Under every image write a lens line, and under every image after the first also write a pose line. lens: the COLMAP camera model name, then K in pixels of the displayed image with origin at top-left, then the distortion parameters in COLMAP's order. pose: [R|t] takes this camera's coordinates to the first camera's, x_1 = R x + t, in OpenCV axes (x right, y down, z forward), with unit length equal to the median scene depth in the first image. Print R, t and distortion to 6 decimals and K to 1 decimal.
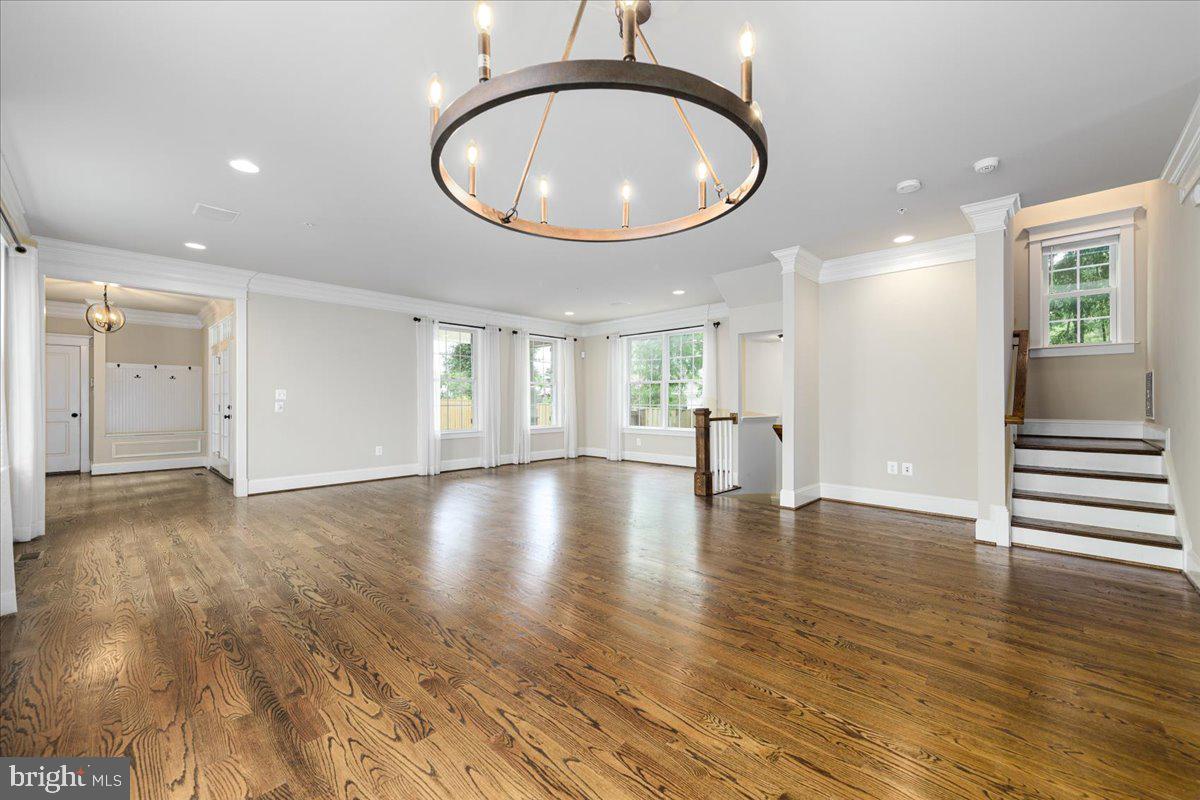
lens RADIAL K [[472.5, 0, 600.0], [0, 472.5, 400.0], [0, 0, 1]] dist [0.001498, 0.000013]
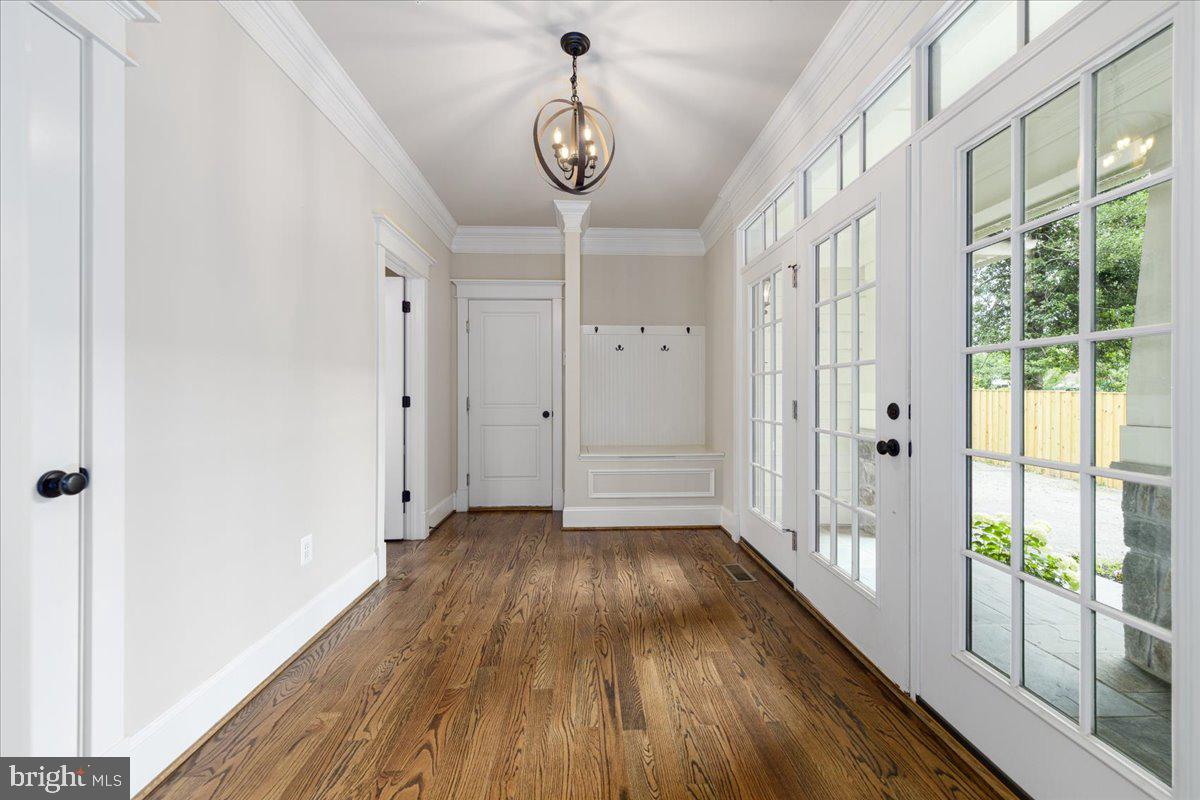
lens RADIAL K [[472.5, 0, 600.0], [0, 472.5, 400.0], [0, 0, 1]] dist [0.001498, 0.000013]
pose [[0.716087, 0.009544, -0.697946, -0.611937], [0.002155, 0.999872, 0.015884, 0.003514], [0.698008, -0.012878, 0.715974, 0.590739]]
